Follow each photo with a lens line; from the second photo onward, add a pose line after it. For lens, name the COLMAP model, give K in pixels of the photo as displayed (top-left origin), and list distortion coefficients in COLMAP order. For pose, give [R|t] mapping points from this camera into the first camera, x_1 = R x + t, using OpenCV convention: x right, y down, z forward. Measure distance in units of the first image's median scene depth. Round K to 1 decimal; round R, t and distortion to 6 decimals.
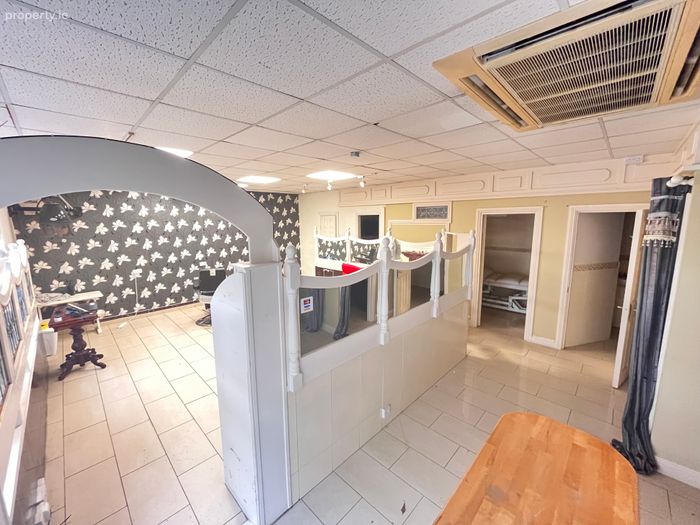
lens RADIAL K [[285.7, 0, 350.0], [0, 285.7, 262.5], [0, 0, 1]] dist [-0.000971, -0.000276]
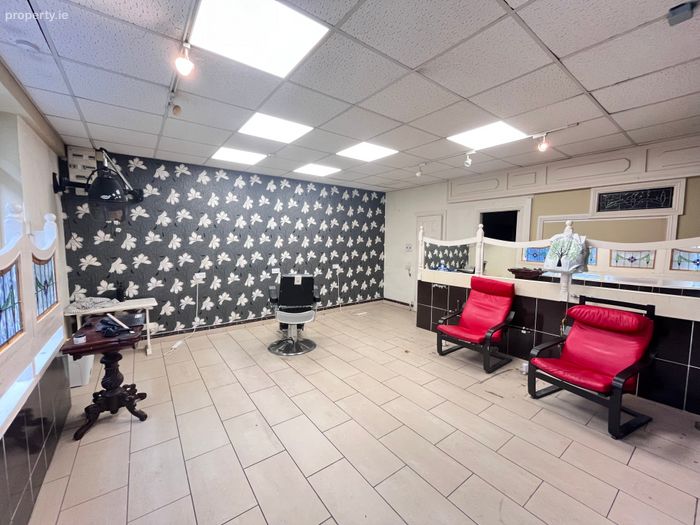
lens RADIAL K [[285.7, 0, 350.0], [0, 285.7, 262.5], [0, 0, 1]] dist [-0.000971, -0.000276]
pose [[0.988291, 0.032906, -0.148989, -0.234544], [-0.043698, 0.996607, -0.069748, 0.033497], [0.146188, 0.075442, 0.986376, 0.298531]]
